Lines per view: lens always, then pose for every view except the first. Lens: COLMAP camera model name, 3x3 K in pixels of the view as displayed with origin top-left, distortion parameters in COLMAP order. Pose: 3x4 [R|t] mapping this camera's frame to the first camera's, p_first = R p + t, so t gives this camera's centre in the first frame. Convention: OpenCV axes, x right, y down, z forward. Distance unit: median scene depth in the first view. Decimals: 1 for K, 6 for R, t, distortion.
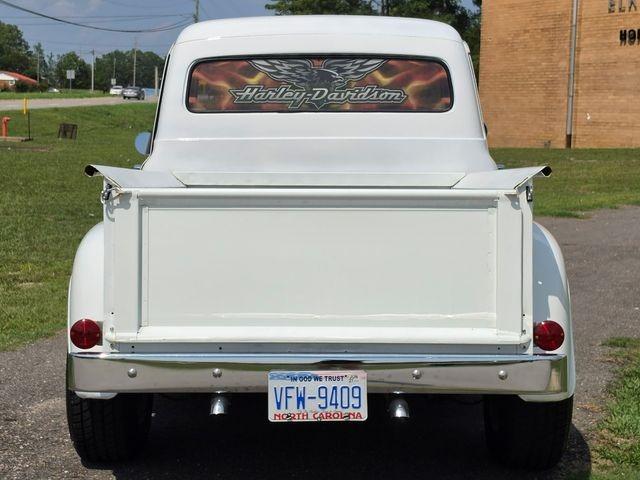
lens RADIAL K [[1268.2, 0, 290.6], [0, 1268.2, 239.9], [0, 0, 1]] dist [0.194284, -0.386043]
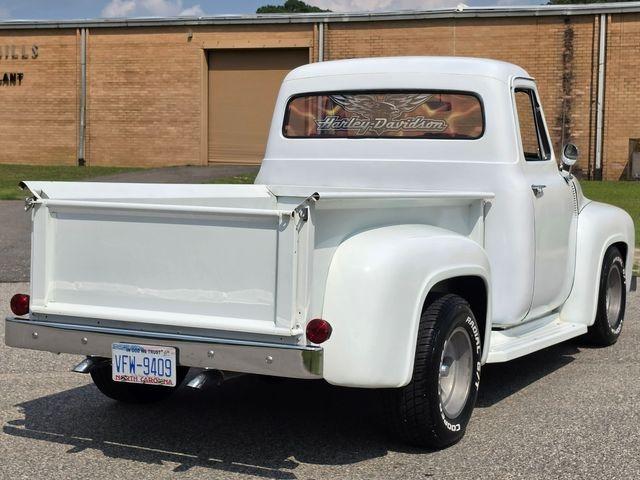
lens RADIAL K [[1109.5, 0, 385.6], [0, 1109.5, 239.7], [0, 0, 1]] dist [0.160518, -0.452631]
pose [[0.914592, 0.044629, -0.401907, 0.456194], [-0.042194, 0.998998, 0.014915, -0.020314], [0.402170, 0.003317, 0.915559, 0.038357]]
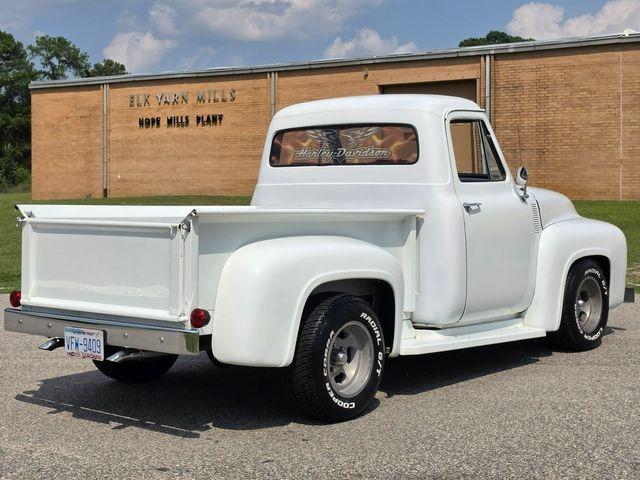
lens RADIAL K [[1080.6, 0, 313.9], [0, 1080.6, 218.4], [0, 0, 1]] dist [0.187145, -0.737959]
pose [[0.783008, 0.017588, -0.621763, 0.753546], [-0.036863, 0.999155, -0.018160, -0.017994], [0.620919, 0.037139, 0.782995, 0.036456]]
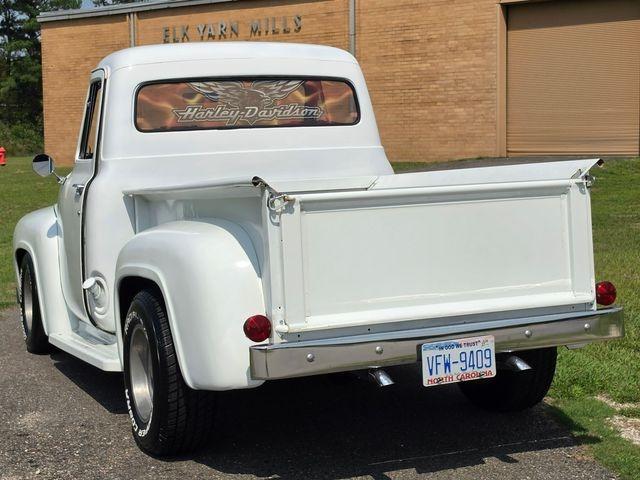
lens RADIAL K [[1191.2, 0, 317.1], [0, 1191.2, 239.7], [0, 0, 1]] dist [0.130234, -0.489168]
pose [[0.913956, -0.068874, 0.399927, -0.351746], [0.073748, 0.997272, 0.003210, -0.001851], [-0.399057, 0.026560, 0.916542, 0.019033]]
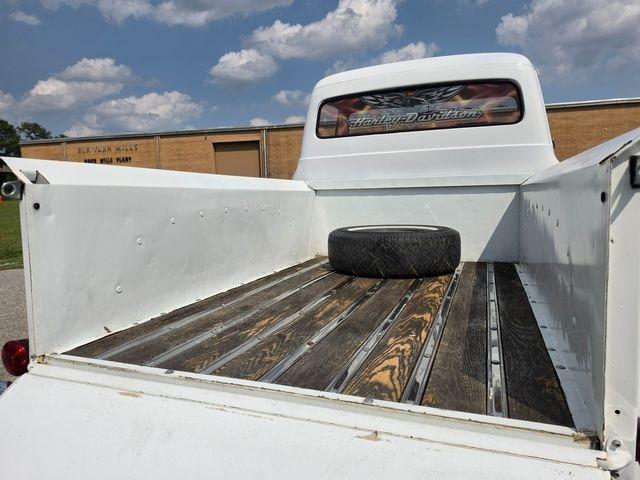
lens RADIAL K [[438.4, 0, 322.3], [0, 438.4, 234.4], [0, 0, 1]] dist [0.067554, -0.098093]
pose [[0.944788, 0.007574, -0.327595, 0.086192], [0.006315, 0.999126, 0.041313, -0.013002], [0.327622, -0.041101, 0.943914, 0.533923]]
